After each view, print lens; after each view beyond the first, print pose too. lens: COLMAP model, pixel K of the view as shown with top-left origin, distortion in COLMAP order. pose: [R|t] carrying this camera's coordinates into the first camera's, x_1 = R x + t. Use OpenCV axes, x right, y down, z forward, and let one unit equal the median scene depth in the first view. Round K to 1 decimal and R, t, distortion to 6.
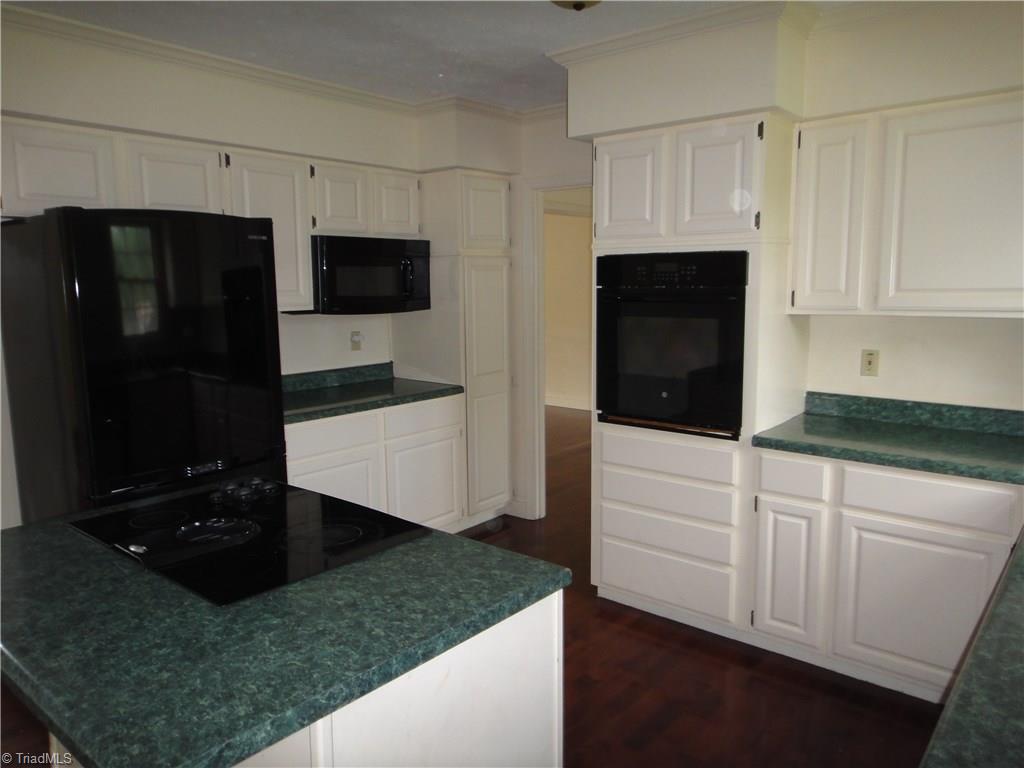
lens RADIAL K [[735.2, 0, 510.7], [0, 735.2, 380.9], [0, 0, 1]] dist [0.004490, 0.000658]
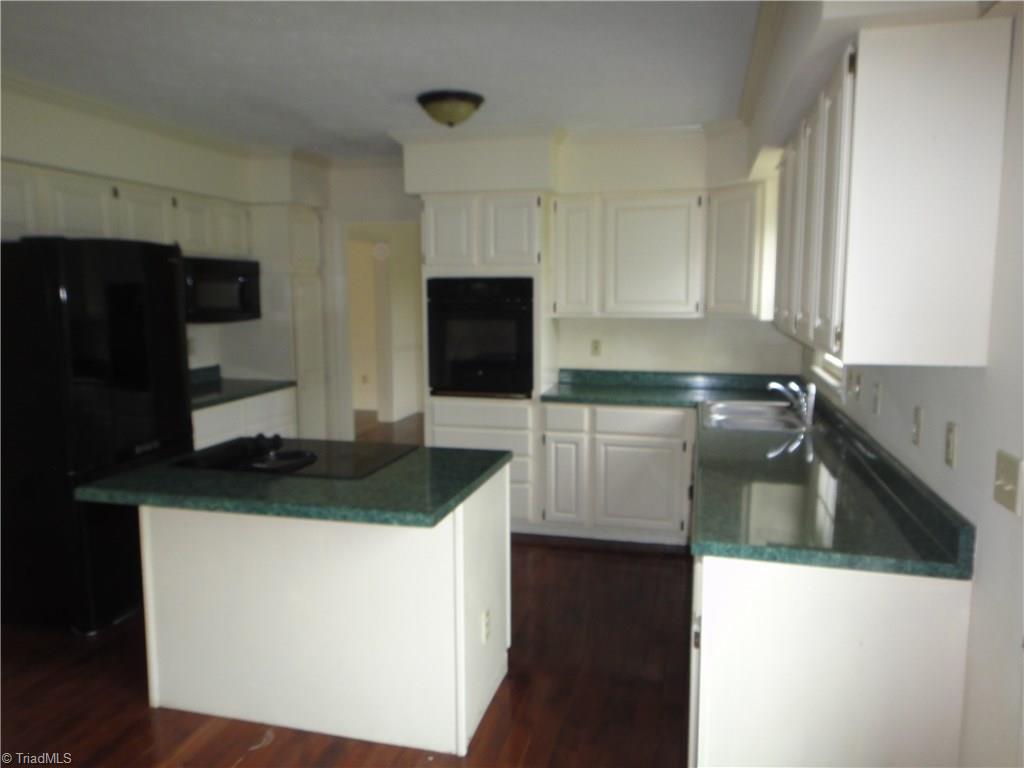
lens RADIAL K [[735.2, 0, 512.2], [0, 735.2, 387.6], [0, 0, 1]] dist [0.004490, 0.000658]
pose [[0.906020, -0.051682, 0.420067, -0.369438], [0.054780, 0.998487, 0.004695, 0.046800], [-0.419674, 0.018757, 0.907481, -0.380254]]
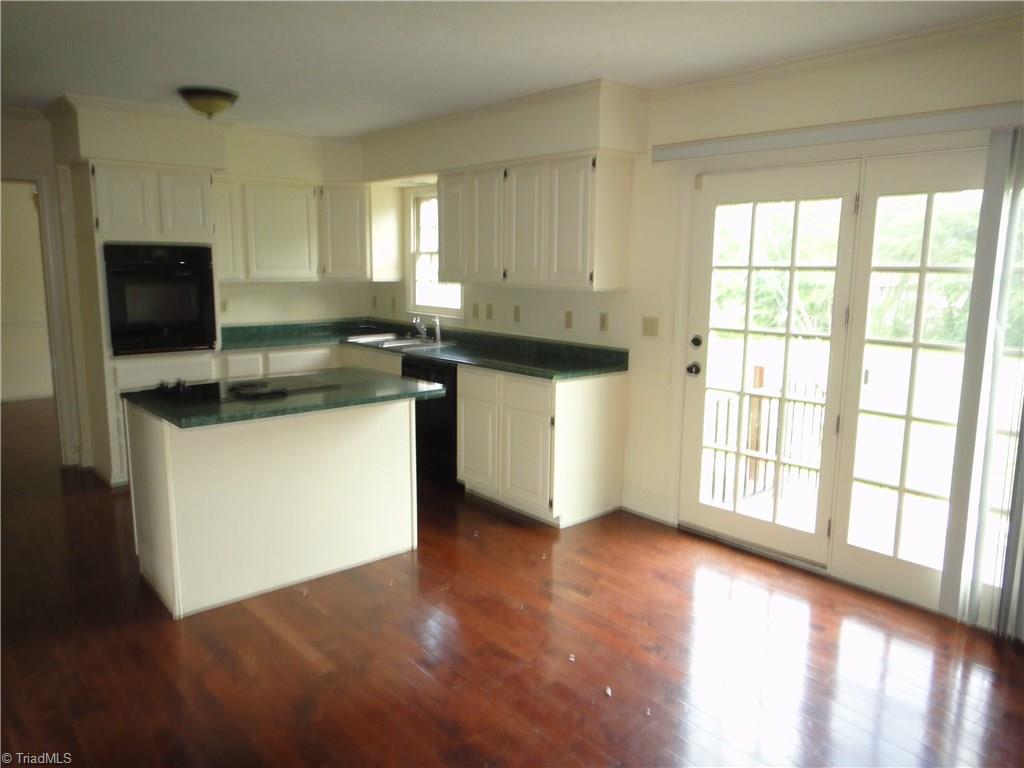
lens RADIAL K [[735.2, 0, 516.7], [0, 735.2, 381.9], [0, 0, 1]] dist [0.004490, 0.000658]
pose [[0.149615, -0.145485, 0.977982, -1.328300], [0.130059, 0.983417, 0.126396, 0.020287], [-0.980153, 0.108285, 0.166055, -0.005155]]
